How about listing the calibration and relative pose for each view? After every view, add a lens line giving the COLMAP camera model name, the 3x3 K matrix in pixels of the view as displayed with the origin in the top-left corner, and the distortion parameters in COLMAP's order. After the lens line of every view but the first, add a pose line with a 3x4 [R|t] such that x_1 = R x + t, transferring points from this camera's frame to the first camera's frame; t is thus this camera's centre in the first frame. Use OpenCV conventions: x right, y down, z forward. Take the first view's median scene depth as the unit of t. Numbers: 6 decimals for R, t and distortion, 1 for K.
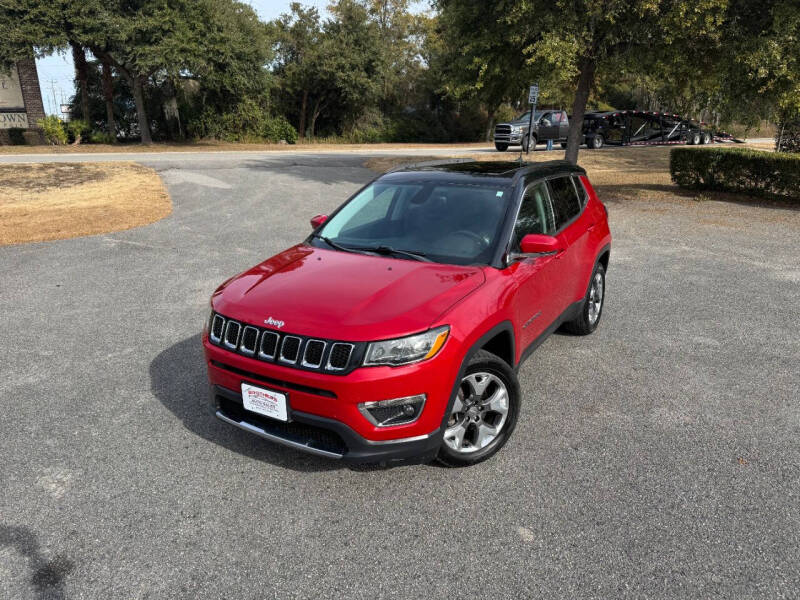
lens RADIAL K [[590.6, 0, 404.1], [0, 590.6, 302.5], [0, 0, 1]] dist [0.012601, -0.010344]
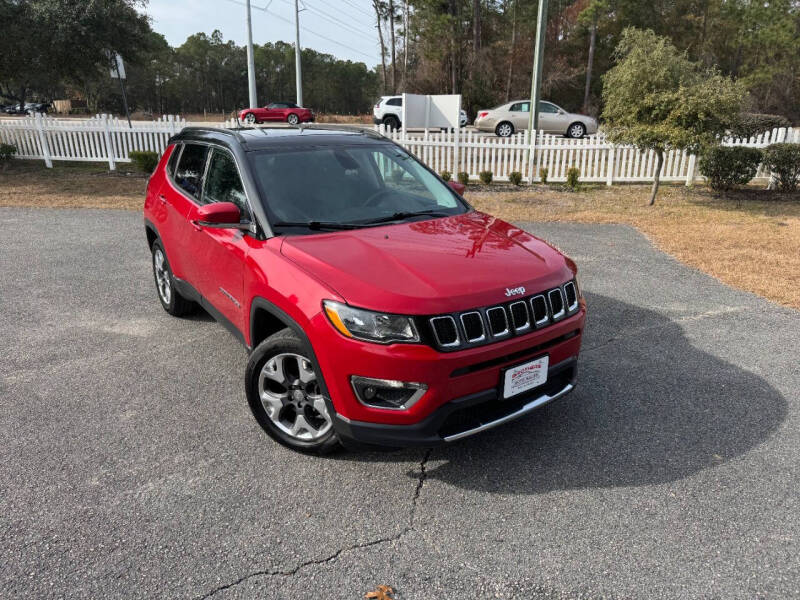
lens RADIAL K [[578.5, 0, 399.3], [0, 578.5, 303.0], [0, 0, 1]] dist [0.027959, -0.032236]
pose [[0.415052, -0.297670, 0.859723, -0.123715], [0.263406, 0.943806, 0.199617, -0.020325], [-0.870832, 0.143605, 0.470137, 0.084628]]
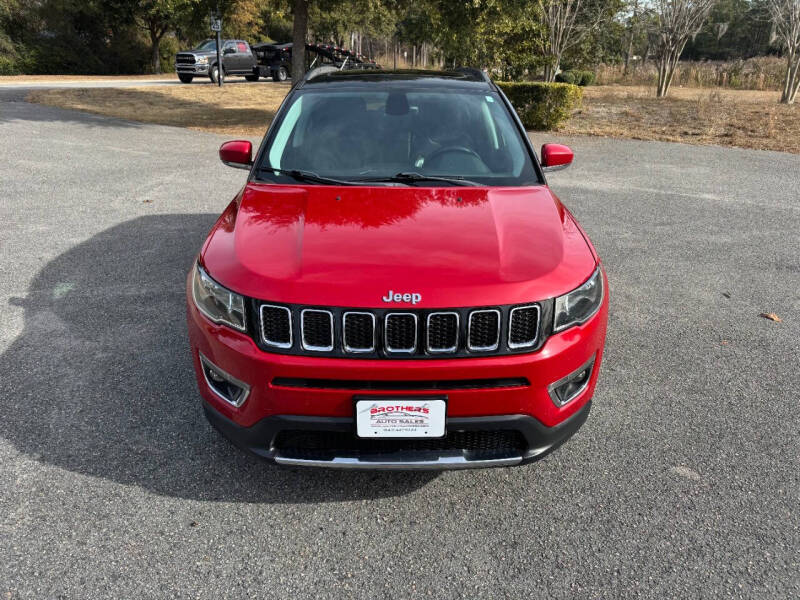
lens RADIAL K [[581.7, 0, 401.6], [0, 581.7, 281.0], [0, 0, 1]] dist [0.004436, -0.000047]
pose [[0.851221, -0.170509, 0.496336, -0.061621], [0.135255, 0.985076, 0.106445, -0.006019], [-0.507079, -0.023477, 0.861580, 0.051660]]
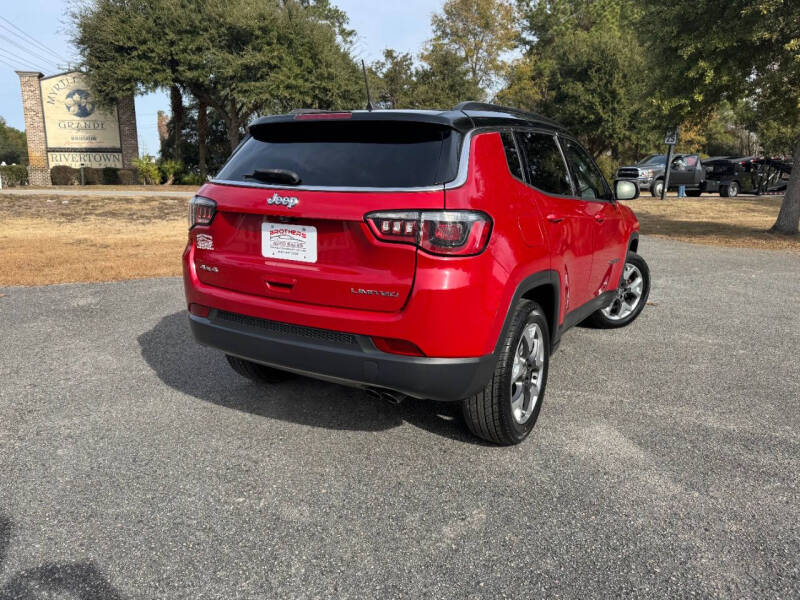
lens RADIAL K [[594.2, 0, 400.8], [0, 594.2, 294.6], [0, 0, 1]] dist [0.009979, -0.004846]
pose [[0.995064, 0.031305, -0.094173, -0.096939], [-0.040867, 0.994007, -0.101389, -0.006278], [0.090435, 0.104737, 0.990380, 0.111233]]
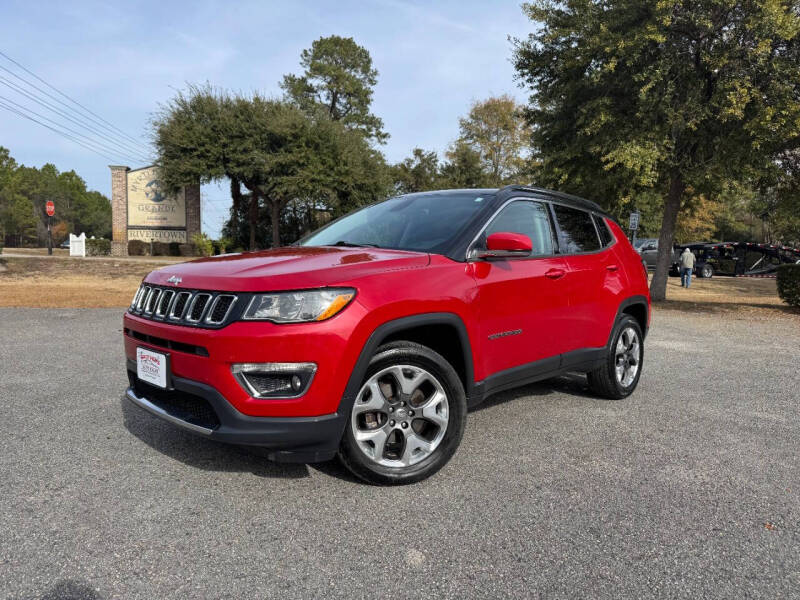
lens RADIAL K [[559.5, 0, 402.0], [0, 559.5, 300.8], [0, 0, 1]] dist [0.078346, -0.094953]
pose [[0.978136, 0.048725, -0.202179, 0.034820], [-0.092316, 0.972864, -0.212165, 0.025186], [0.186355, 0.226190, 0.956091, 0.027024]]
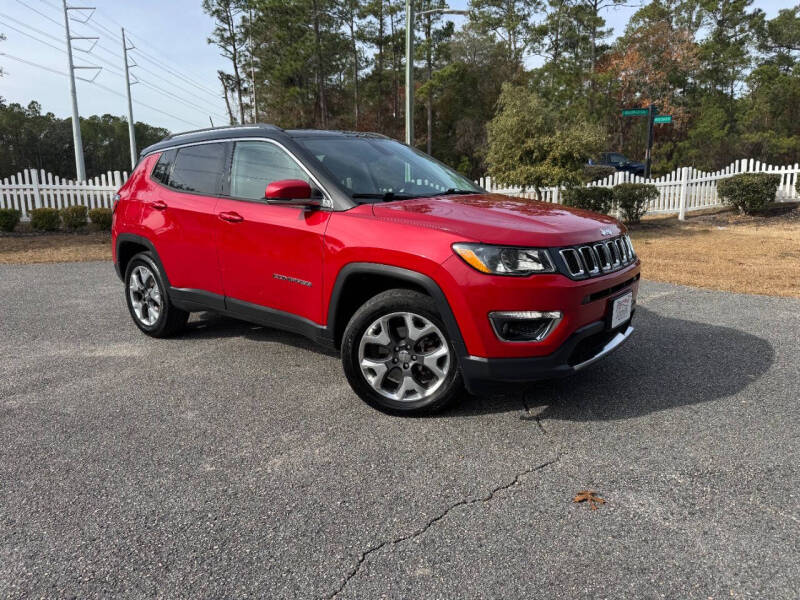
lens RADIAL K [[575.4, 0, 406.9], [0, 575.4, 299.8], [0, 0, 1]] dist [0.030015, -0.030470]
pose [[0.149915, -0.213339, 0.965408, -0.145966], [0.298643, 0.940604, 0.161483, -0.014021], [-0.942517, 0.264103, 0.204723, 0.132292]]
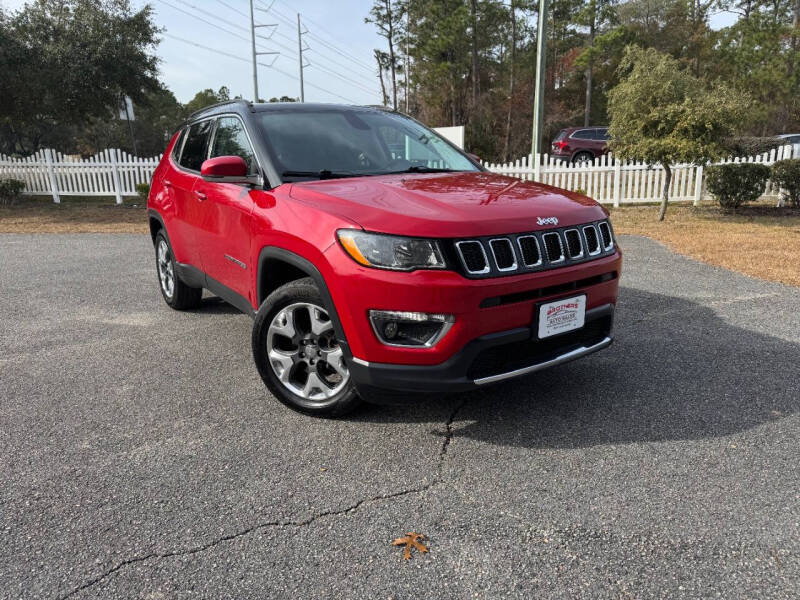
lens RADIAL K [[578.5, 0, 399.3], [0, 578.5, 303.0], [0, 0, 1]] dist [0.027959, -0.032236]
pose [[0.417586, -0.235520, 0.877583, -0.121891], [0.281629, 0.951809, 0.121431, -0.001704], [-0.863891, 0.196445, 0.463791, 0.094522]]
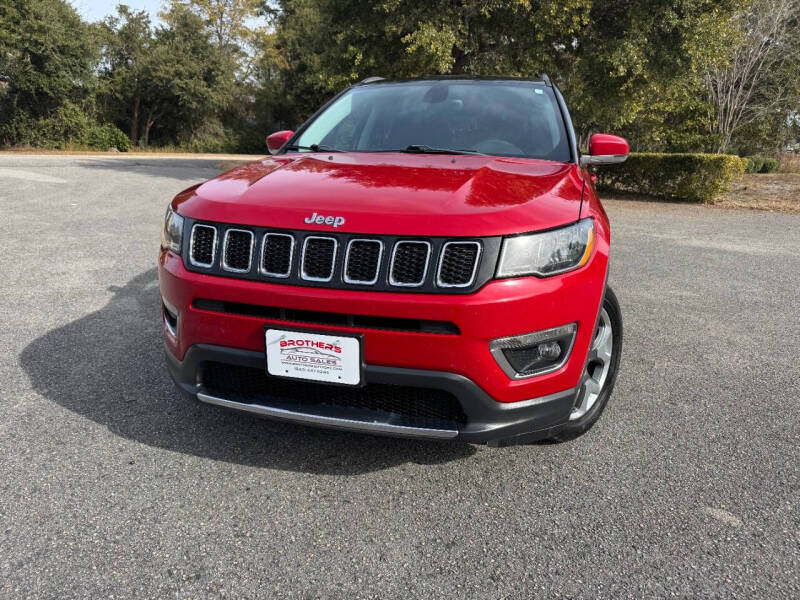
lens RADIAL K [[571.3, 0, 401.9], [0, 571.3, 295.7], [0, 0, 1]] dist [-0.001098, -0.001815]
pose [[0.962024, -0.043502, 0.269477, -0.034920], [0.054482, 0.997956, -0.033396, 0.015221], [-0.267474, 0.046810, 0.962427, 0.049858]]
